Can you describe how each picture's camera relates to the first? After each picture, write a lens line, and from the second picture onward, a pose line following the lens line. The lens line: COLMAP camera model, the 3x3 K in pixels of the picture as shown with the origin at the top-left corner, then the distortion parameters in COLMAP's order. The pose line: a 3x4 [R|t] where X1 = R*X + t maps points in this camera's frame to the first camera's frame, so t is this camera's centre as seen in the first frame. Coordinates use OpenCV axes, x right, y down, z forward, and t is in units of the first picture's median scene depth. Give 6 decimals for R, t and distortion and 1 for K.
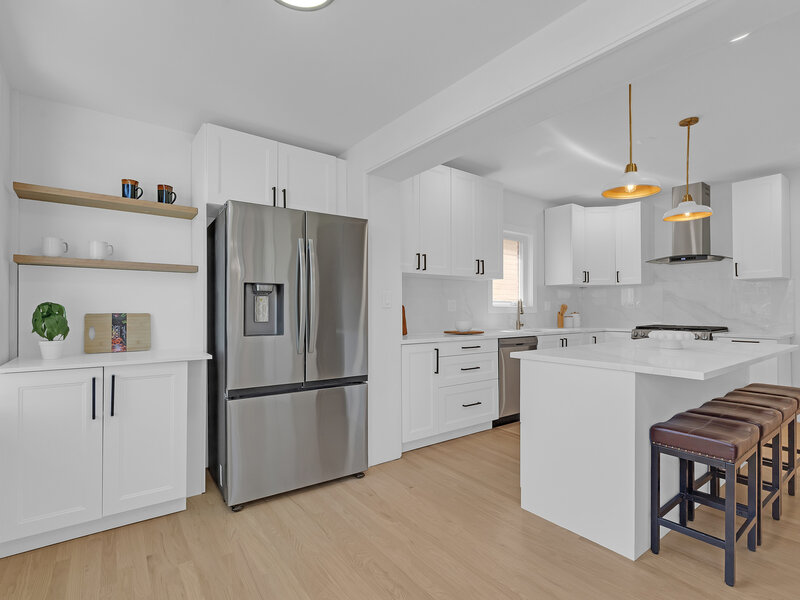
lens RADIAL K [[397.6, 0, 399.0], [0, 397.6, 306.4], [0, 0, 1]] dist [-0.002302, -0.001078]
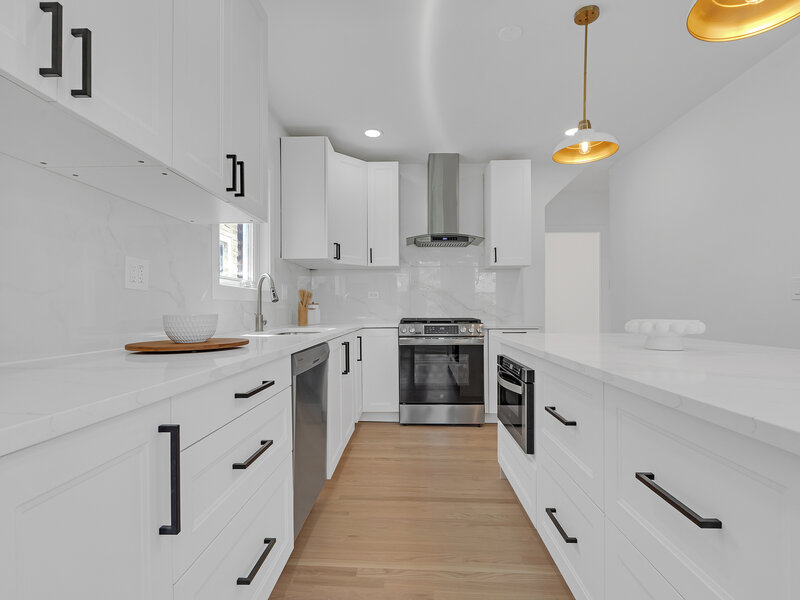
lens RADIAL K [[397.6, 0, 399.0], [0, 397.6, 306.4], [0, 0, 1]] dist [-0.002302, -0.001078]
pose [[0.638618, 0.003279, 0.769517, 0.003391], [-0.002915, 0.999994, -0.001842, 0.047831], [-0.769518, -0.001067, 0.638624, 0.953775]]
